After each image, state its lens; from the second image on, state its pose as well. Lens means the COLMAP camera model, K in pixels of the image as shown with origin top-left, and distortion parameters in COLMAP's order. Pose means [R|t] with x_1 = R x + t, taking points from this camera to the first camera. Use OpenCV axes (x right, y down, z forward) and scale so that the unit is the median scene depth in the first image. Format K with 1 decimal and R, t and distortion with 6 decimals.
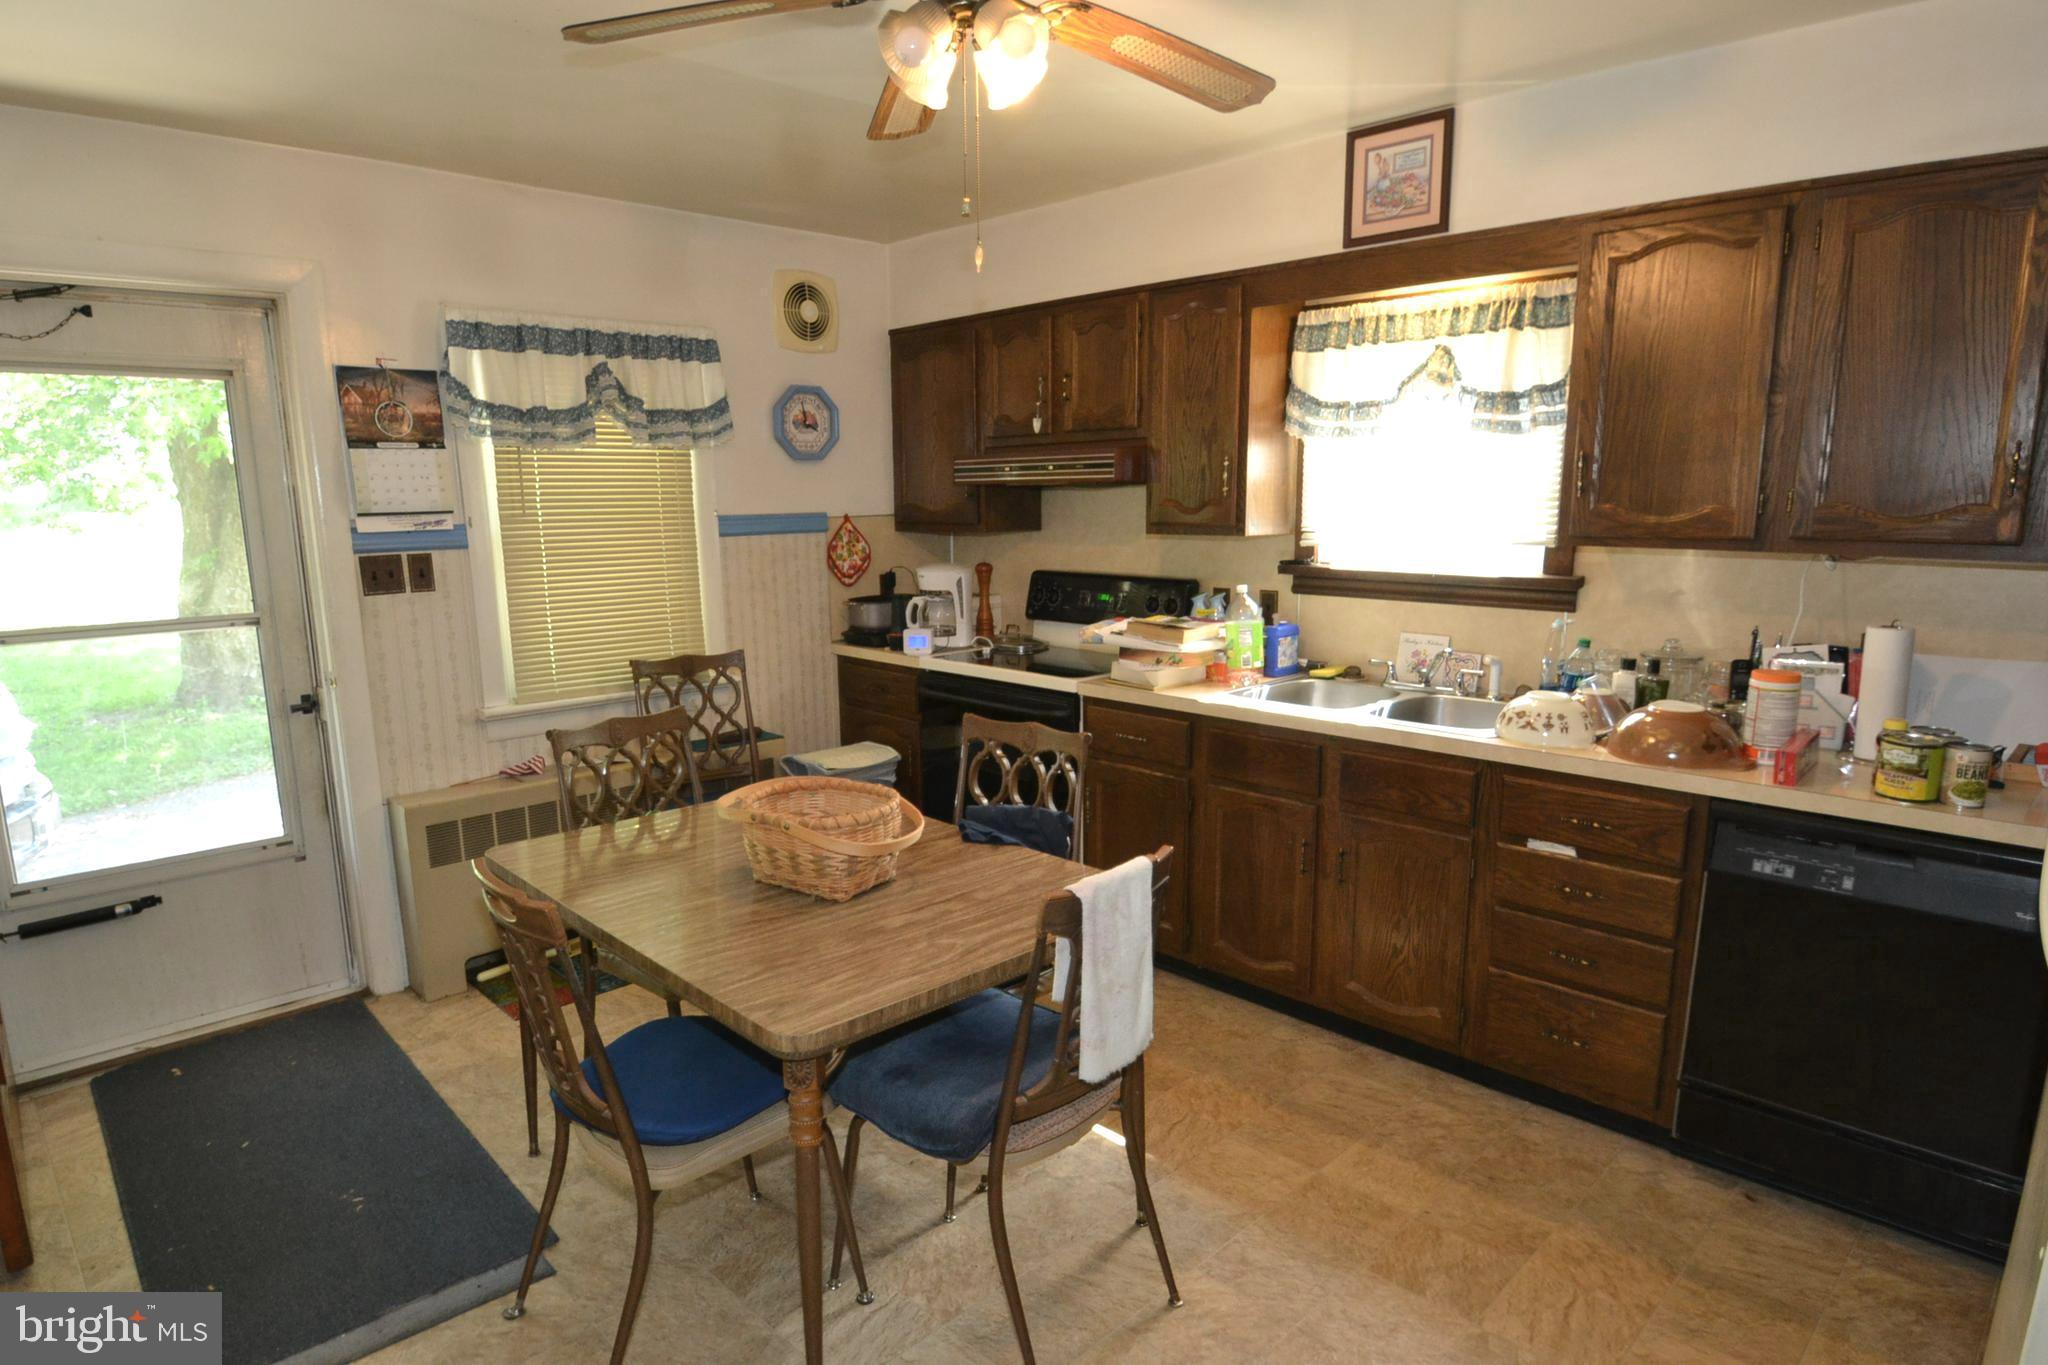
lens RADIAL K [[1154.1, 0, 1024.0], [0, 1154.1, 682.5], [0, 0, 1]] dist [-0.024504, -0.000198]
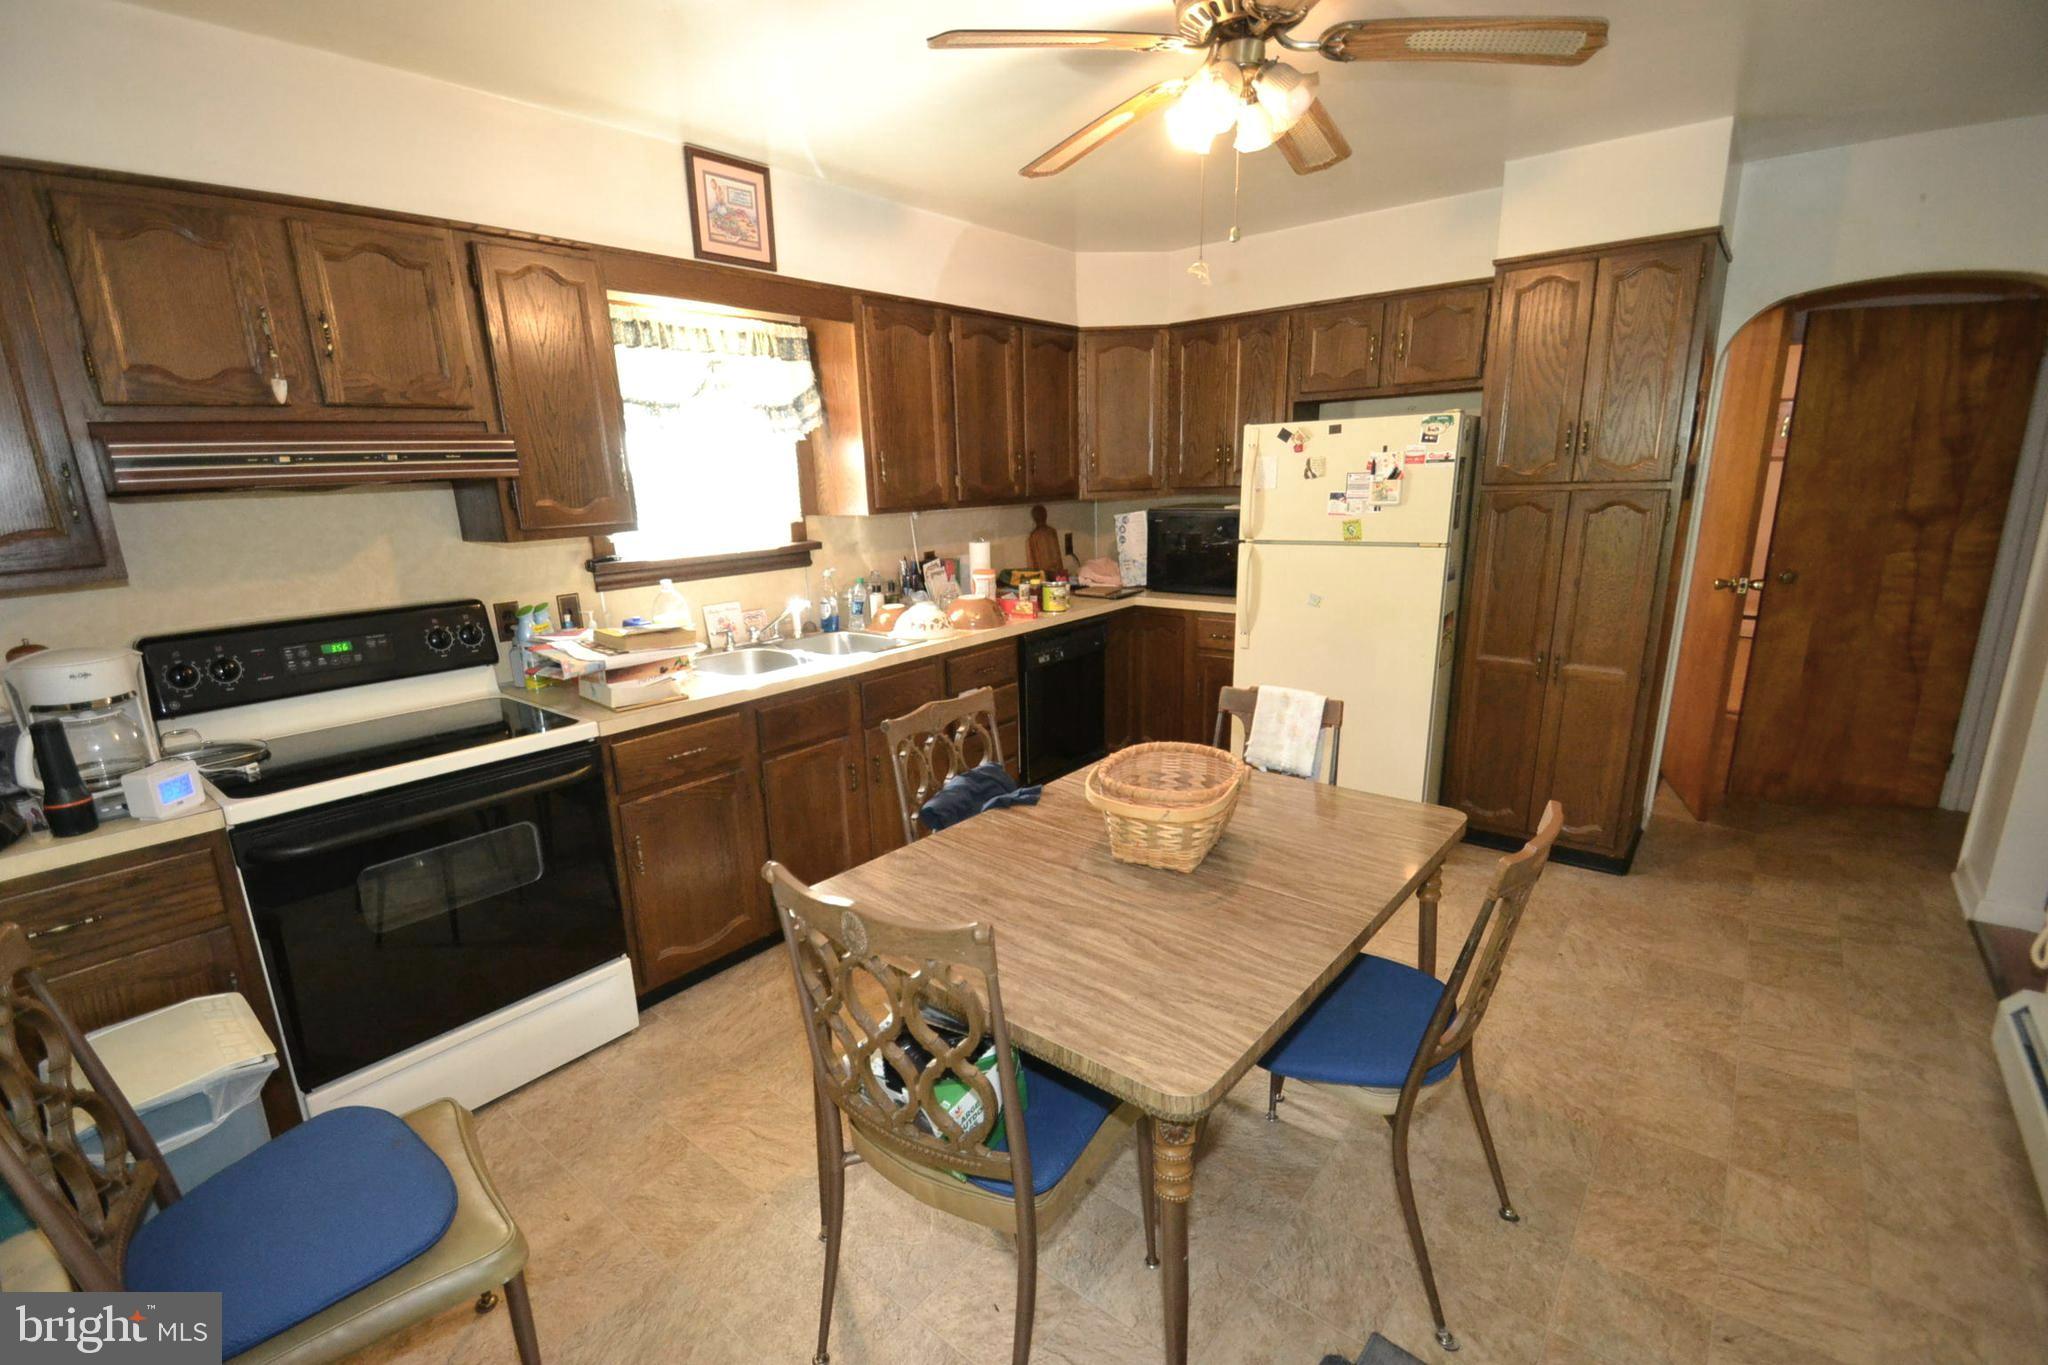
lens RADIAL K [[861.2, 0, 1024.0], [0, 861.2, 682.5], [0, 0, 1]] dist [0.007822, -0.000171]
pose [[-0.063035, -0.227053, 0.971840, -0.631825], [0.199912, 0.951168, 0.235190, -0.124330], [-0.977784, 0.209108, -0.014566, 0.790247]]
